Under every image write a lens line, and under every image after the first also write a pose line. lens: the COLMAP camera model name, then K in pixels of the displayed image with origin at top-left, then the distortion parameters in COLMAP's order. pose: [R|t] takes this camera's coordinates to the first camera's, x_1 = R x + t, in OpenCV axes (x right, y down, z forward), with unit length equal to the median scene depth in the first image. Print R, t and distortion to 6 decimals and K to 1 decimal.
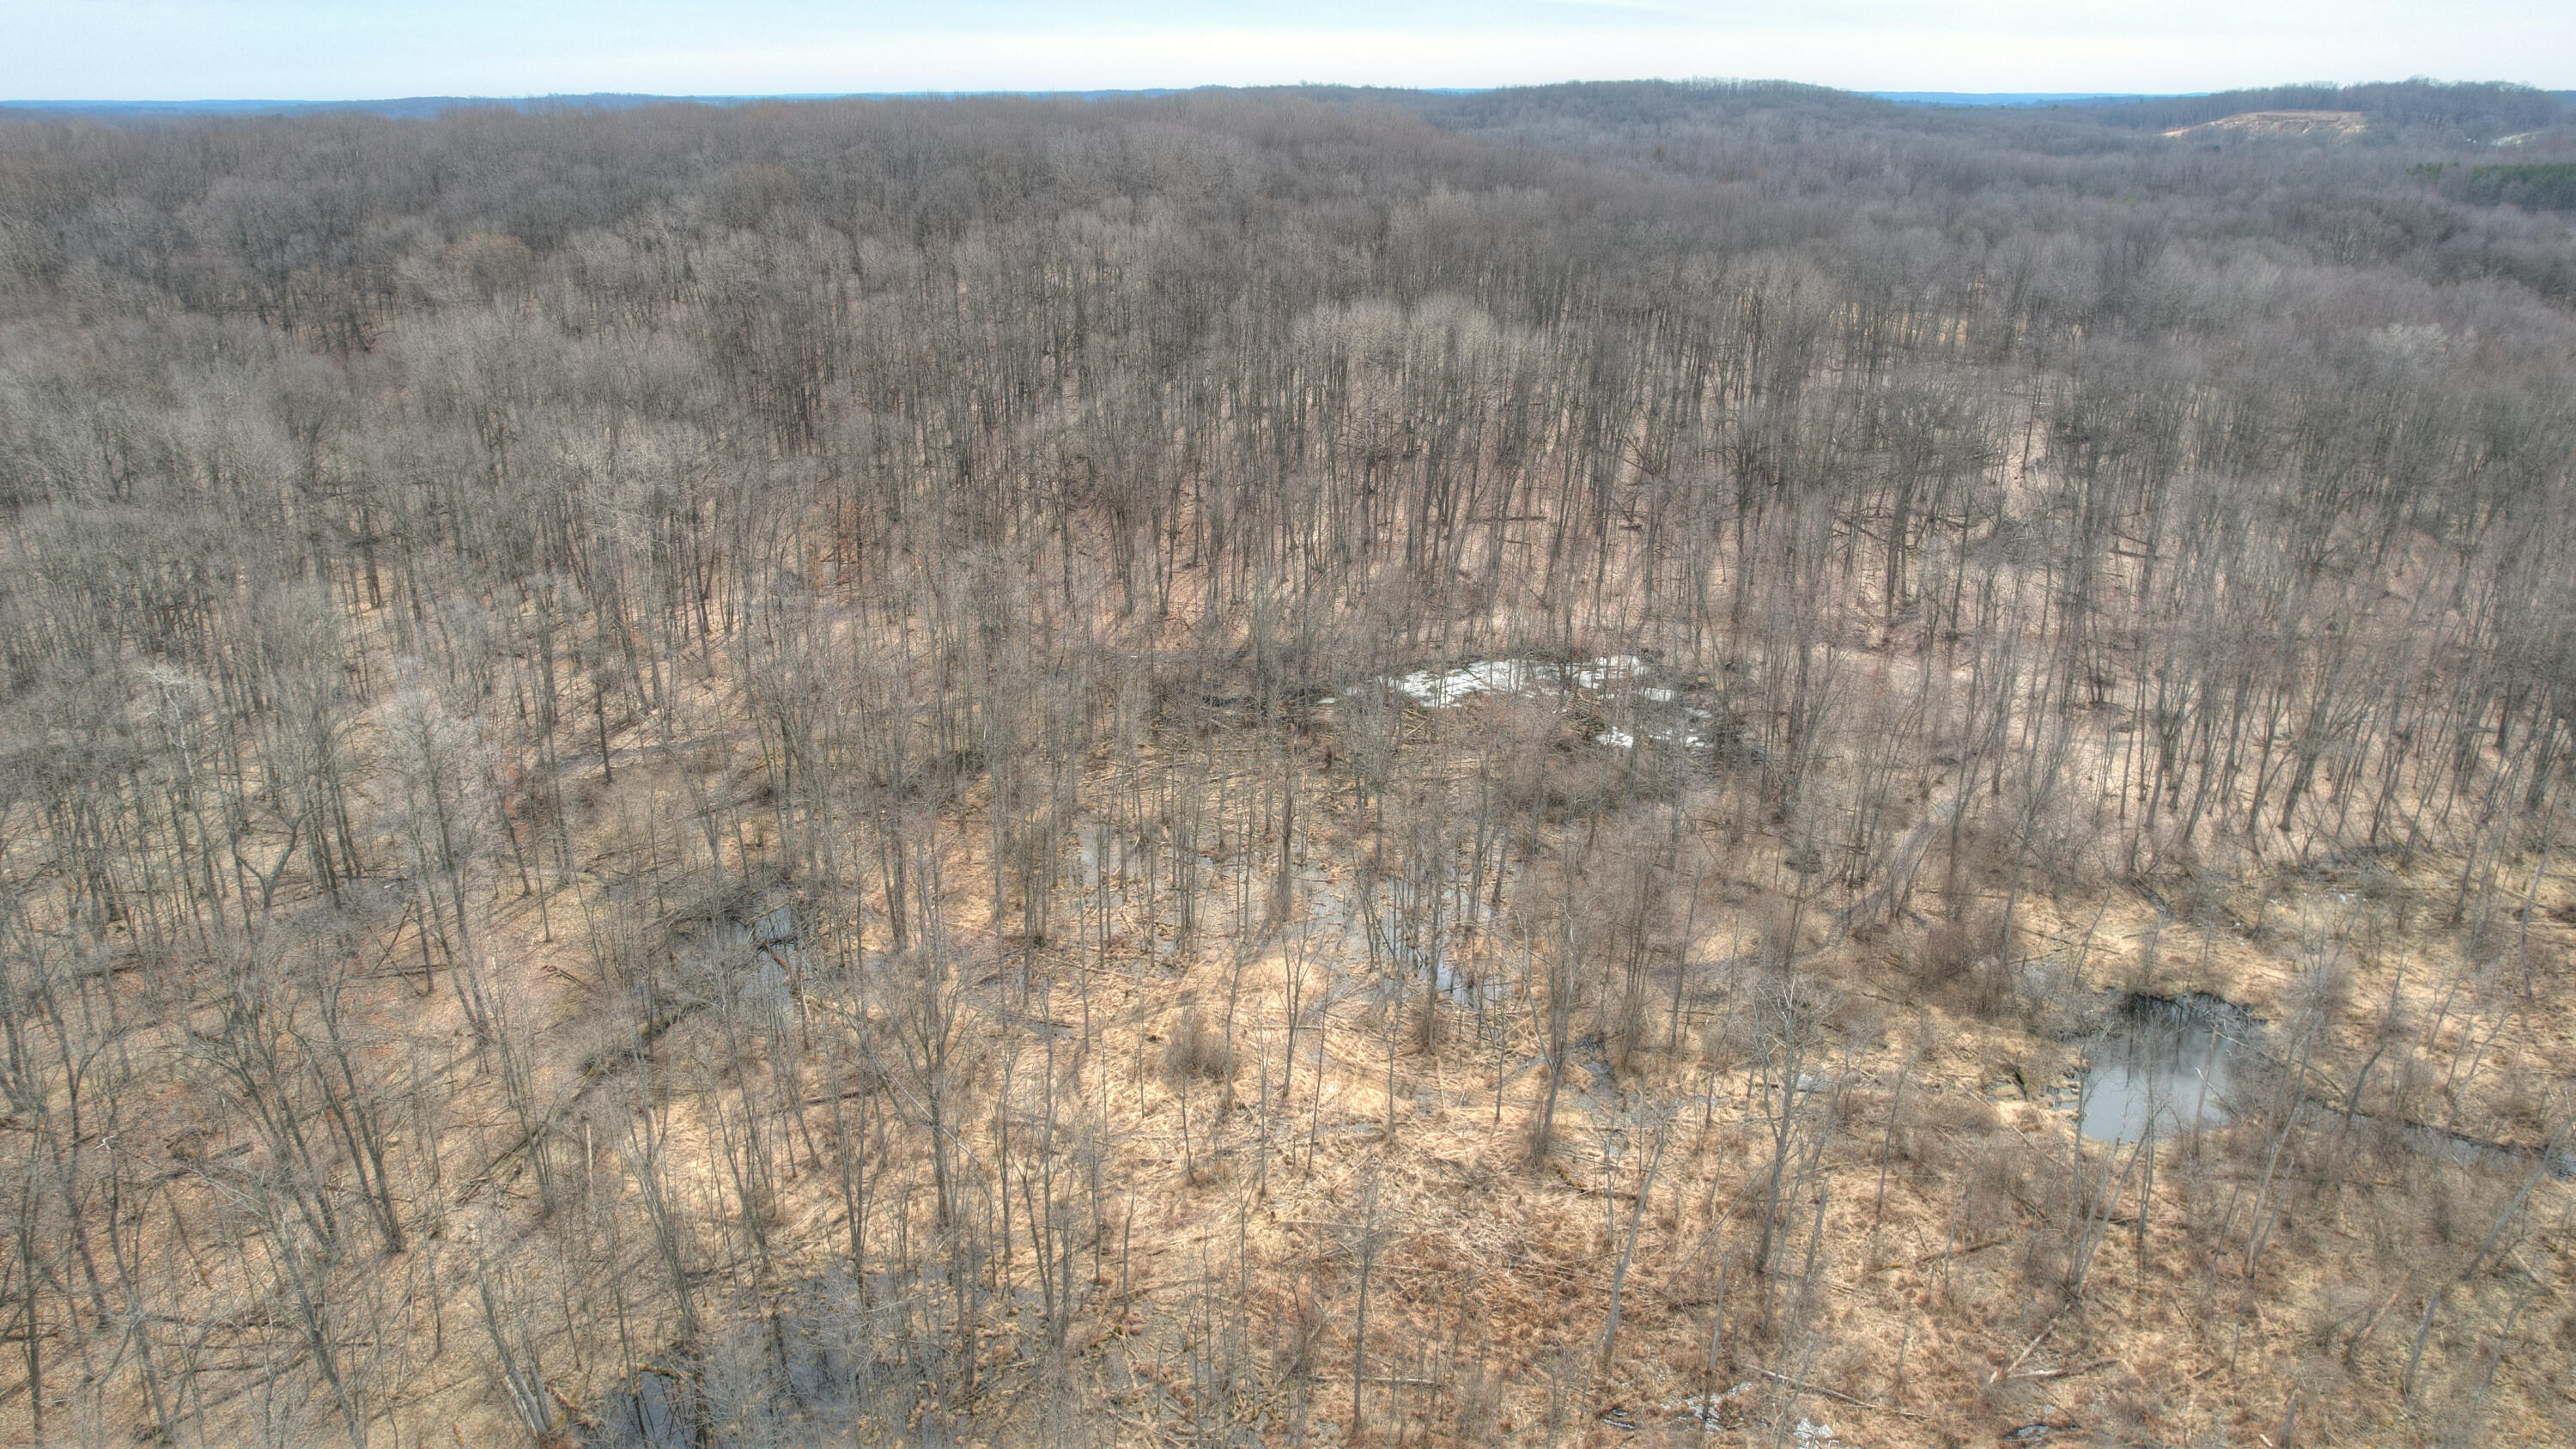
lens RADIAL K [[1663.4, 0, 1289.0], [0, 1663.4, 738.1], [0, 0, 1]] dist [-0.079059, 0.066378]
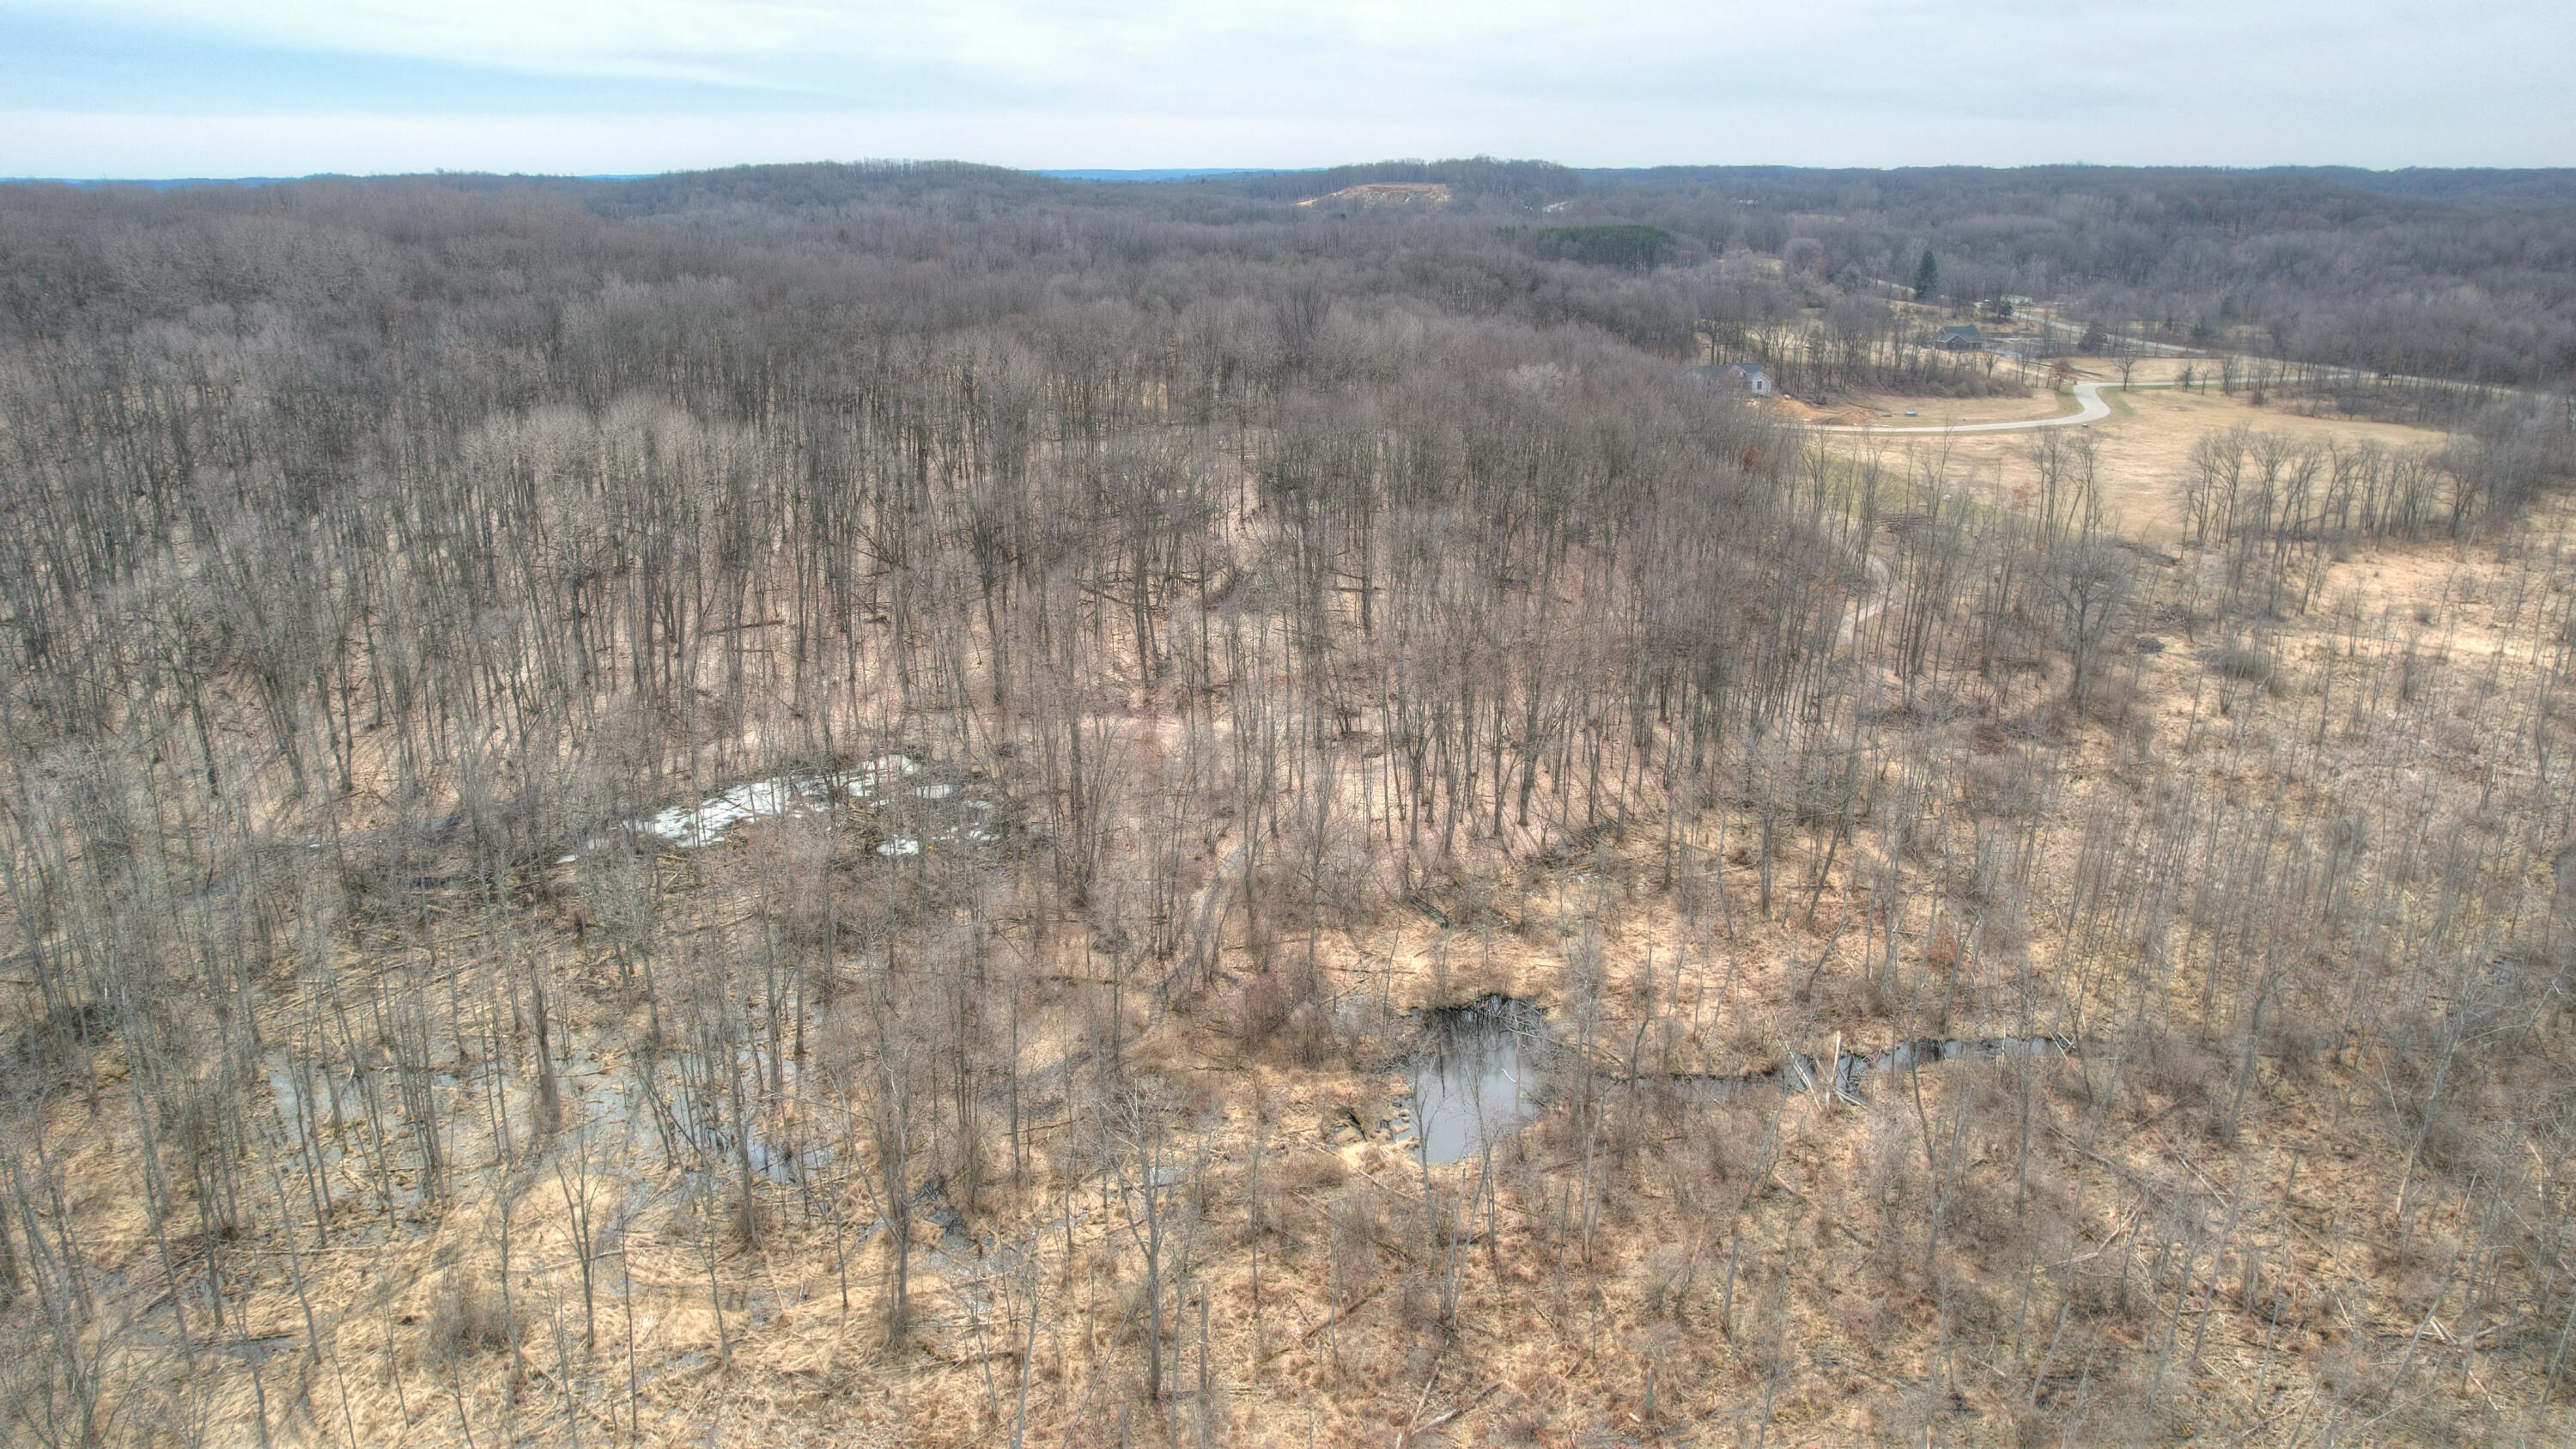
lens RADIAL K [[1663.4, 0, 1306.7], [0, 1663.4, 730.1], [0, 0, 1]] dist [-0.079059, 0.066378]
pose [[0.889702, -0.144513, 0.433067, 0.006271], [0.165400, 0.986168, -0.010720, -0.020381], [-0.425528, 0.081167, 0.901298, 0.051347]]
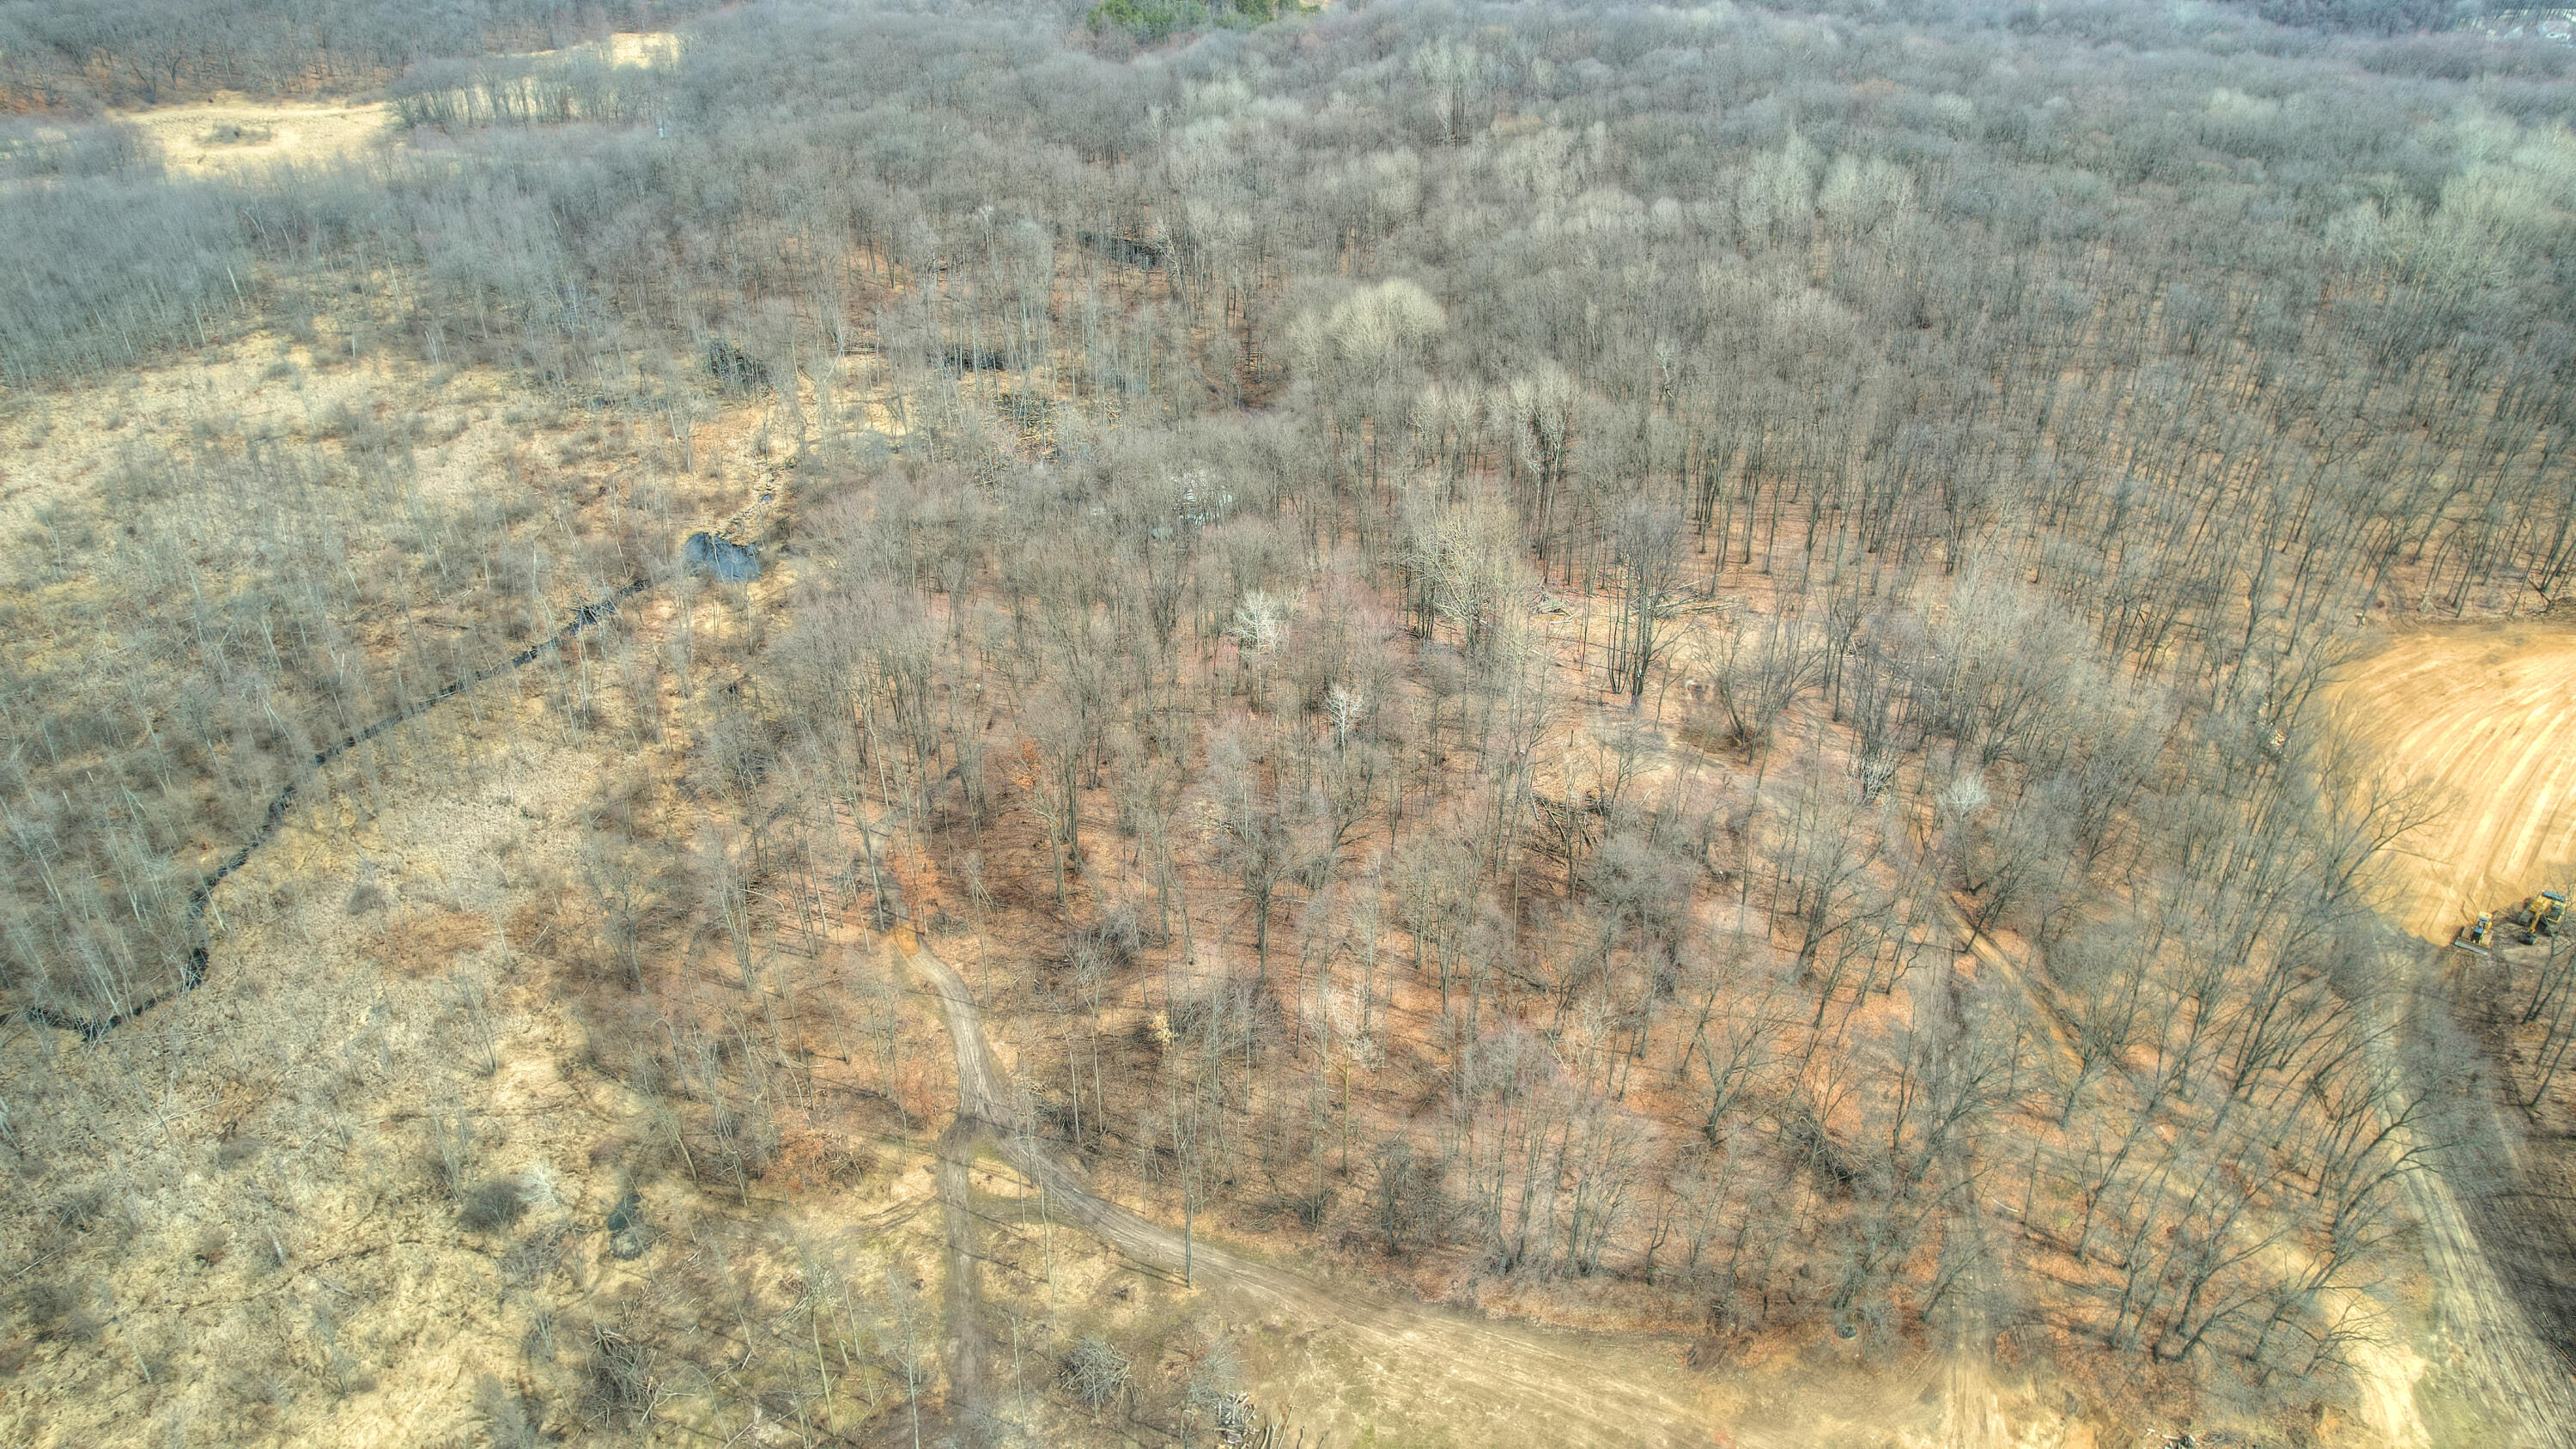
lens RADIAL K [[1663.4, 0, 1289.1], [0, 1663.4, 710.4], [0, 0, 1]] dist [-0.079059, 0.066378]
pose [[-0.121350, 0.499268, -0.857908, 2.206863], [-0.339750, 0.791198, 0.508503, -0.979383], [0.932654, 0.353181, 0.073615, 1.382320]]
